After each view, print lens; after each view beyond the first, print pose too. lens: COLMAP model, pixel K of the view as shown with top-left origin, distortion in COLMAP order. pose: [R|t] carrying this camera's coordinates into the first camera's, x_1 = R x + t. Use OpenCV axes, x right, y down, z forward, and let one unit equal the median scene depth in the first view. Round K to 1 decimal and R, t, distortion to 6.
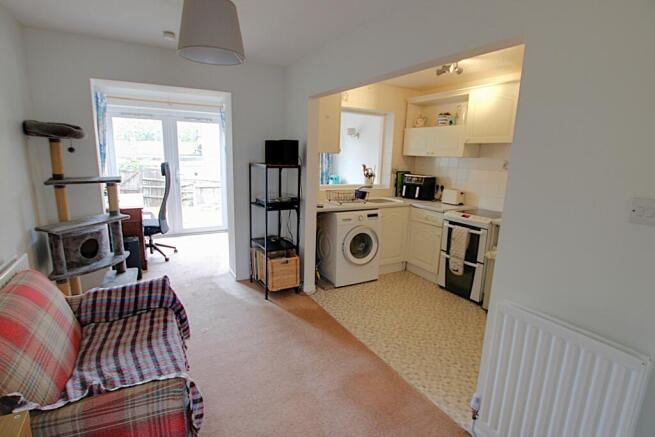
lens RADIAL K [[320.0, 0, 328.4], [0, 320.0, 217.7], [0, 0, 1]] dist [0.002058, 0.000630]
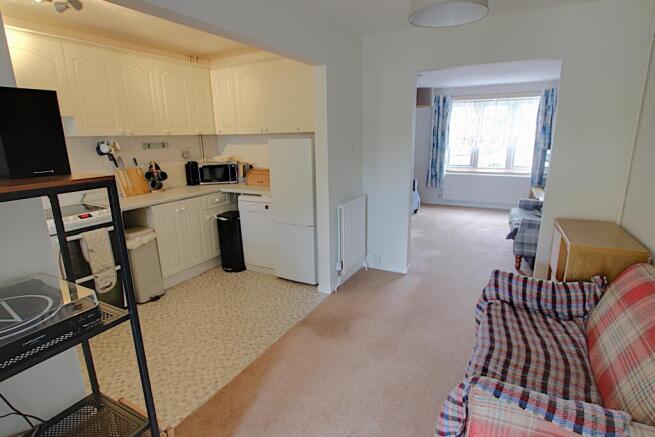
lens RADIAL K [[348.1, 0, 327.5], [0, 348.1, 218.5], [0, 0, 1]] dist [-0.001671, -0.000114]
pose [[-0.528069, -0.224255, 0.819056, -0.562540], [0.175504, 0.914858, 0.363639, -0.208140], [-0.830868, 0.335774, -0.443751, 0.970369]]
